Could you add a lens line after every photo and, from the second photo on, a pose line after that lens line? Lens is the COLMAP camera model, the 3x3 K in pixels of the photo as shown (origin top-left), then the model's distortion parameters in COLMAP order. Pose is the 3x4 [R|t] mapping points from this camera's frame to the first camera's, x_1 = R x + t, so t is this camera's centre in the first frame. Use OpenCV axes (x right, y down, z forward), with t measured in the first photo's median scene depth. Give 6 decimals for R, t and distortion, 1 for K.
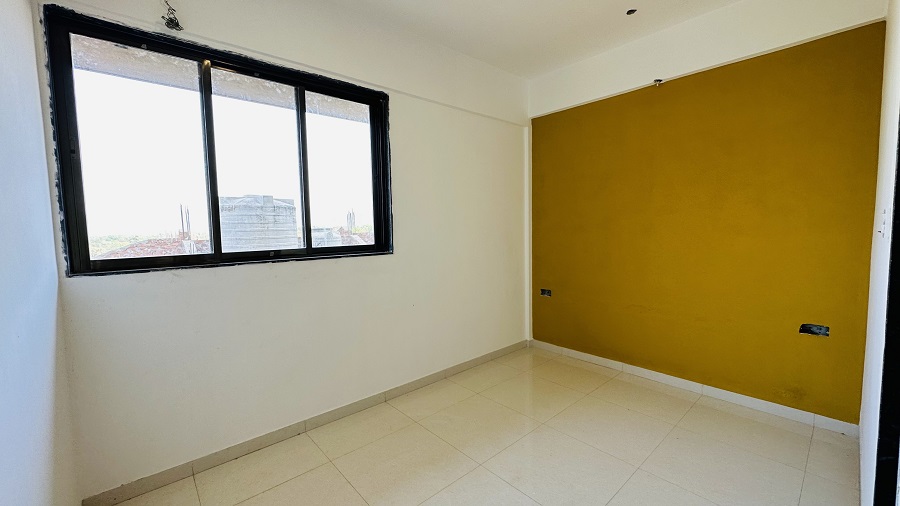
lens RADIAL K [[358.2, 0, 450.0], [0, 358.2, 253.0], [0, 0, 1]] dist [-0.001930, -0.000186]
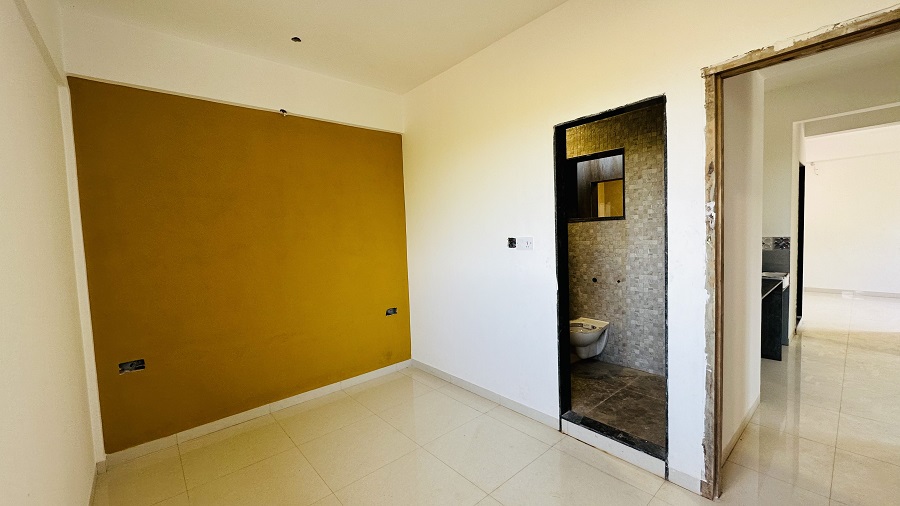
lens RADIAL K [[358.2, 0, 450.0], [0, 358.2, 253.0], [0, 0, 1]] dist [-0.001930, -0.000186]
pose [[0.010043, -0.037193, 0.999258, -0.343025], [0.116874, 0.992502, 0.035767, -0.042661], [-0.993096, 0.116428, 0.014315, 0.416526]]
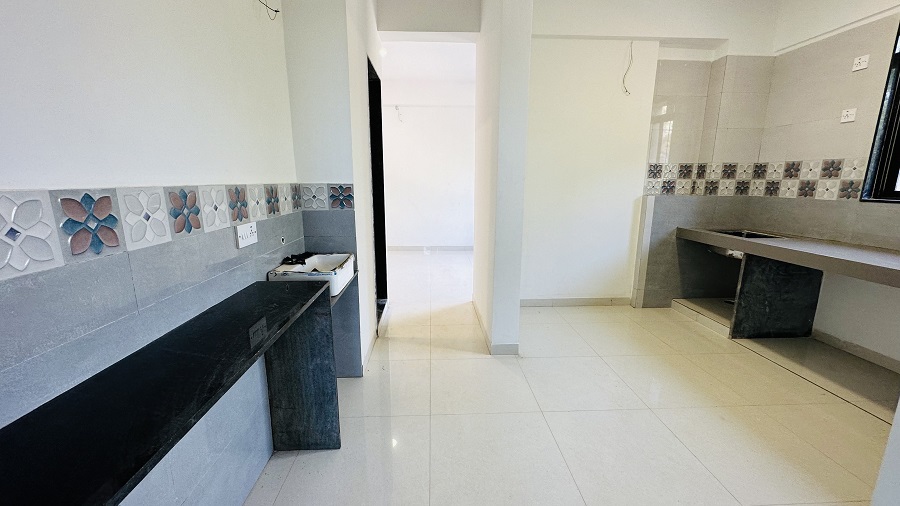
lens RADIAL K [[358.2, 0, 450.0], [0, 358.2, 253.0], [0, 0, 1]] dist [-0.001930, -0.000186]
pose [[-0.781331, -0.104409, 0.615322, 0.392101], [0.064246, 0.967215, 0.245698, 0.061895], [-0.620801, 0.231504, -0.749007, -0.373199]]
